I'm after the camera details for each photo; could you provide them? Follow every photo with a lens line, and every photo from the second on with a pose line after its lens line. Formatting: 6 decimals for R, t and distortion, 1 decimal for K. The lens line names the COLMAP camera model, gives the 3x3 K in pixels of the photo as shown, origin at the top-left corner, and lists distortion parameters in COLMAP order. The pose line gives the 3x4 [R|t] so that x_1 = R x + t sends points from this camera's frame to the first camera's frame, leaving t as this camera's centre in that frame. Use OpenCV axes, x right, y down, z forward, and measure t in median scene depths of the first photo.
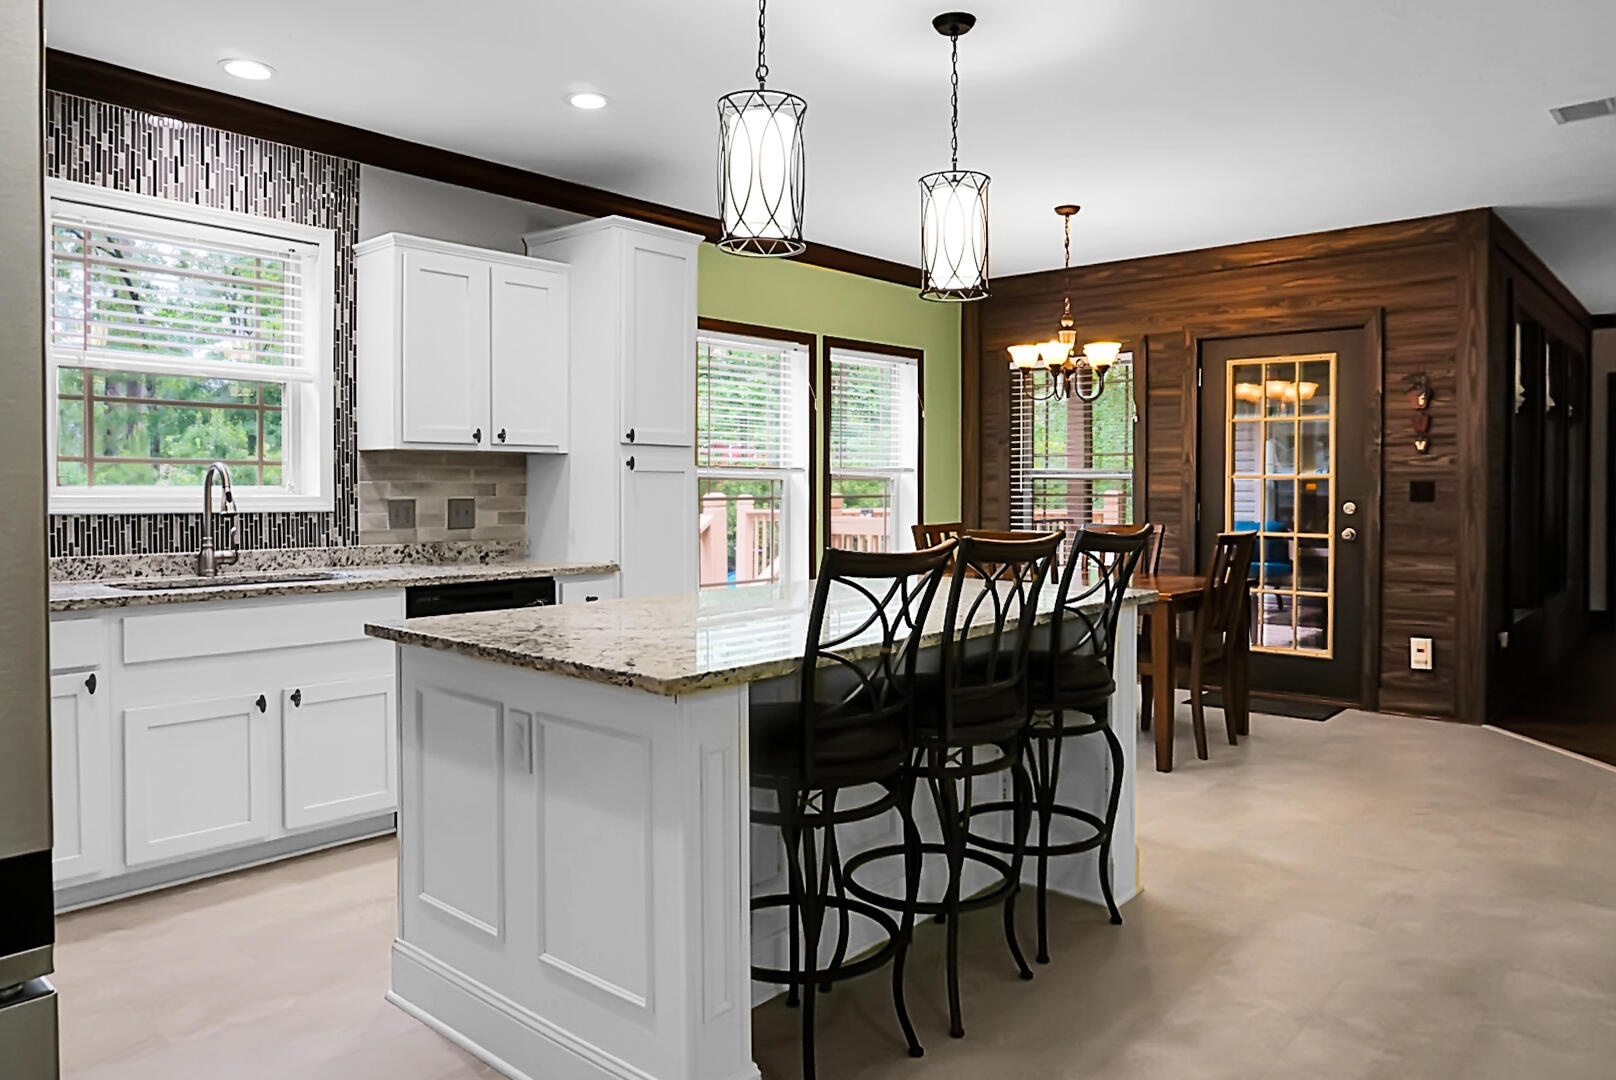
lens RADIAL K [[1094.6, 0, 782.5], [0, 1094.6, 536.9], [0, 0, 1]] dist [-0.028243, 0.005754]
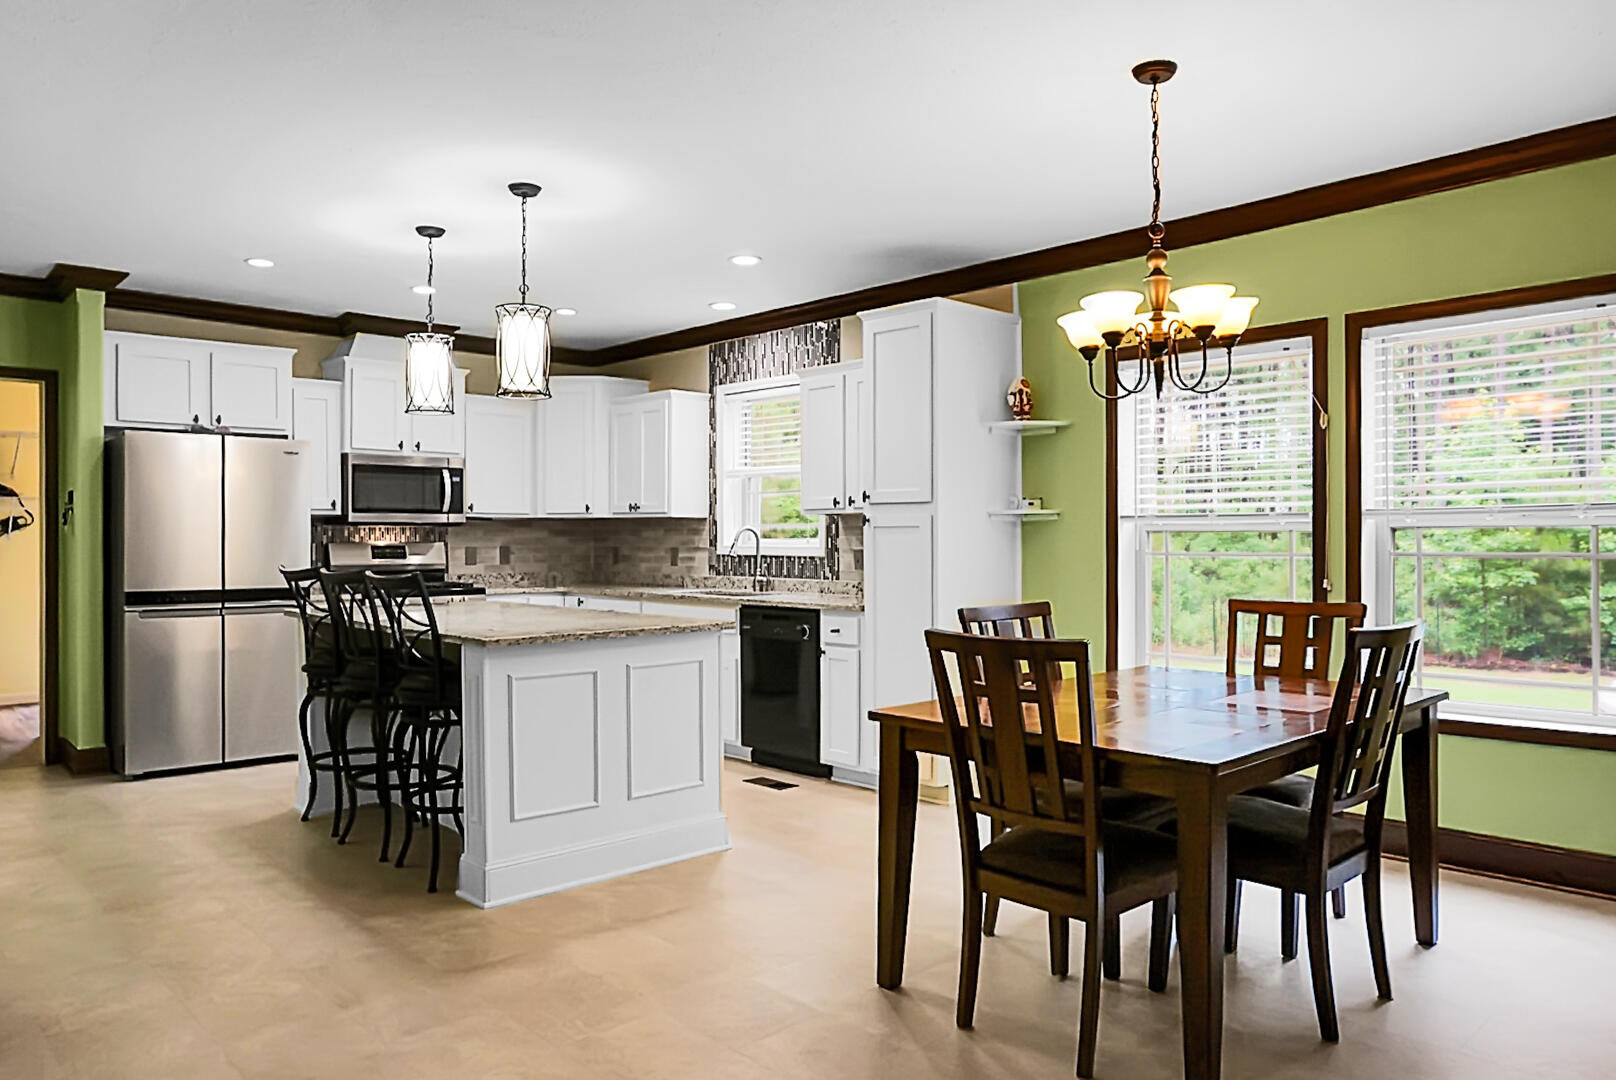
lens RADIAL K [[1094.6, 0, 782.5], [0, 1094.6, 536.9], [0, 0, 1]] dist [-0.028243, 0.005754]
pose [[-0.099636, -0.005597, -0.995008, 1.160848], [-0.049413, 0.998778, -0.000670, -0.049564], [0.993796, 0.049100, -0.099791, 1.165991]]
